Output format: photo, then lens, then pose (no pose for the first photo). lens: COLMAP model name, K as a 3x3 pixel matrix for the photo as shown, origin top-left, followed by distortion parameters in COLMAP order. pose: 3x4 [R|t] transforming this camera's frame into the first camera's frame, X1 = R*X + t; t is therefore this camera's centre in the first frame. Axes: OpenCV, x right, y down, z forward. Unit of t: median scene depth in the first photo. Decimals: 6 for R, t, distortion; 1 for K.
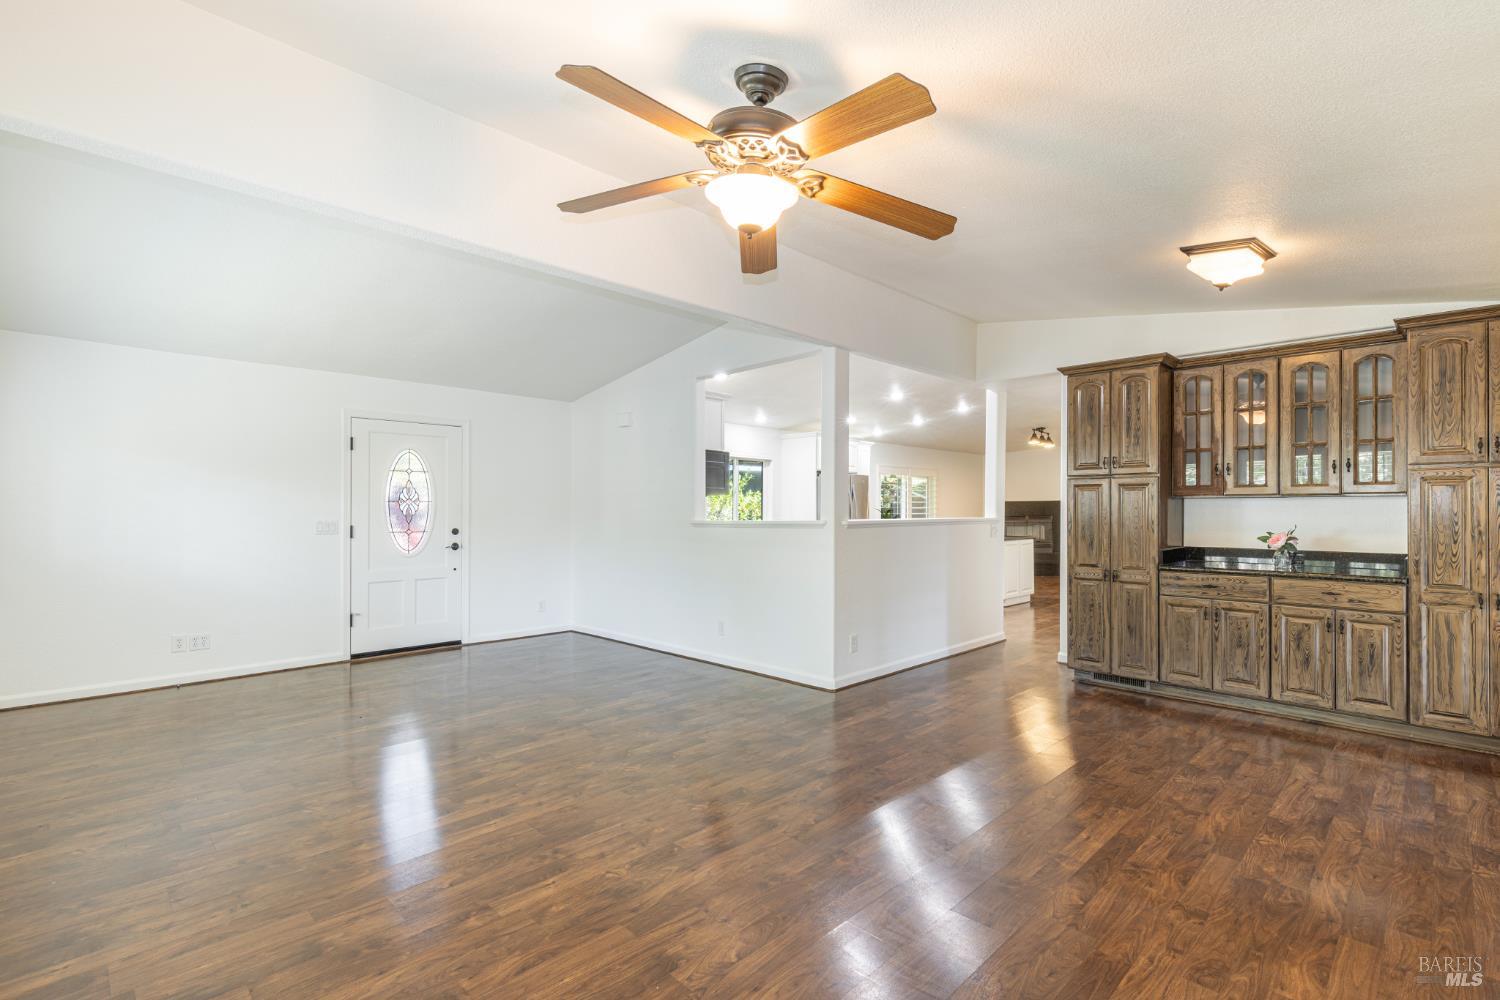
lens RADIAL K [[698.7, 0, 765.2], [0, 698.7, 502.8], [0, 0, 1]] dist [-0.000145, -0.000137]
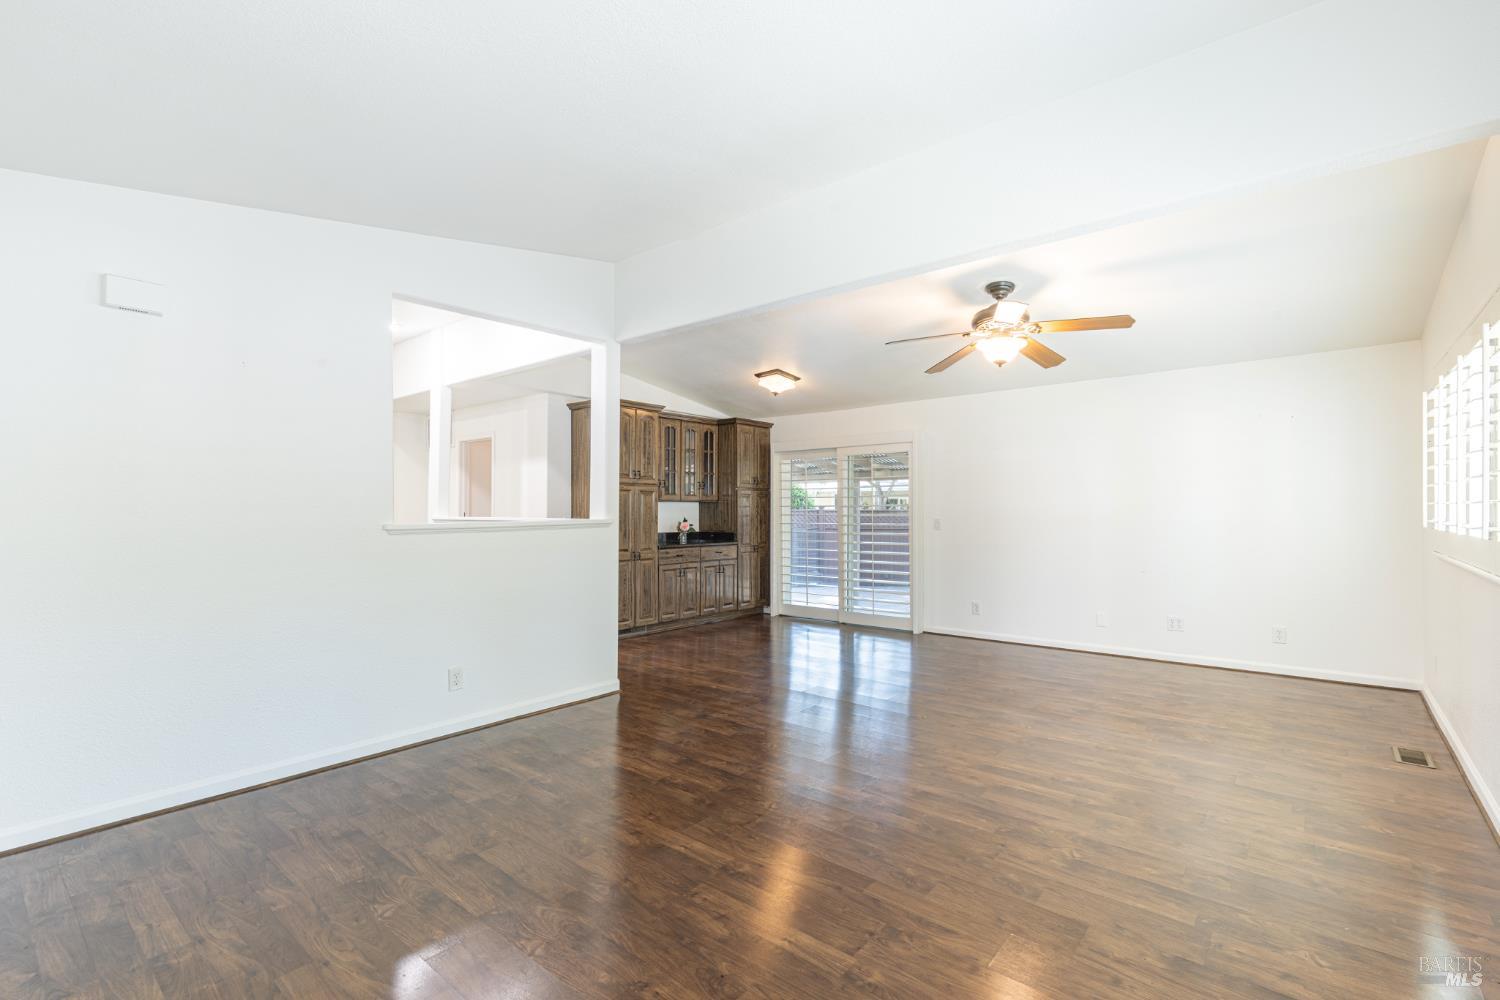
lens RADIAL K [[673.9, 0, 750.0], [0, 673.9, 500.0], [0, 0, 1]] dist [-0.023154, 0.000132]
pose [[-0.070212, 0.013405, 0.997442, -0.972964], [-0.005752, 0.999888, -0.013843, 0.010927], [-0.997516, -0.006709, -0.070127, 0.979173]]
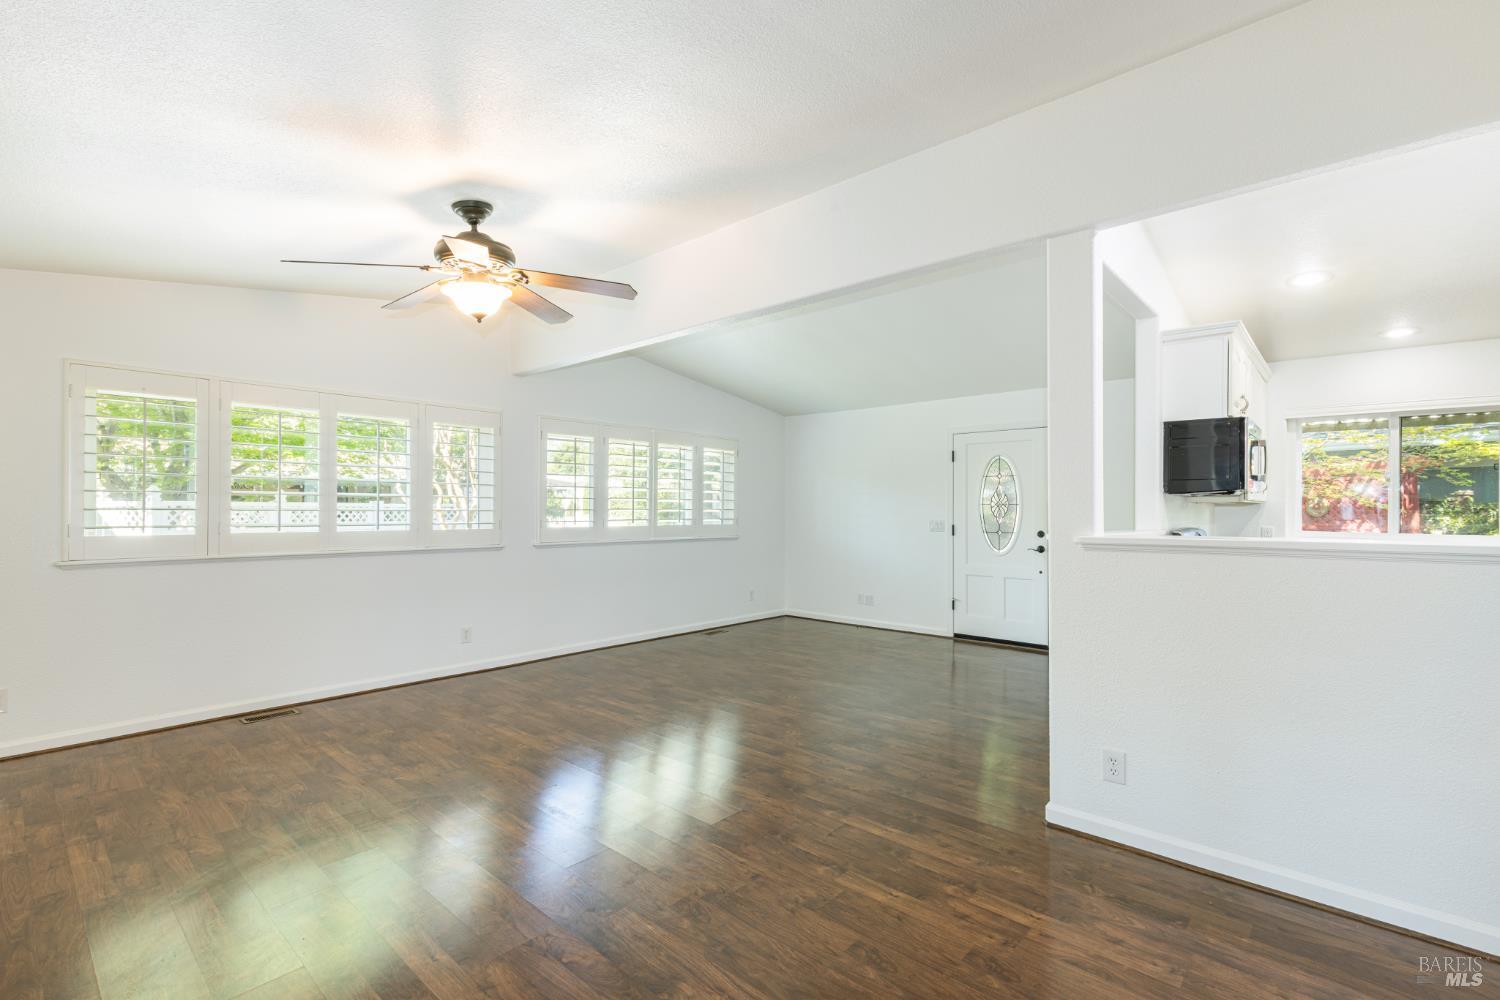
lens RADIAL K [[684.9, 0, 750.0], [0, 684.9, 500.0], [0, 0, 1]] dist [0.003502, 0.000501]
pose [[0.037142, -0.009839, -0.999262, 0.745496], [0.007276, 0.999928, -0.009575, -0.001618], [0.999283, -0.006915, 0.037211, 0.807403]]
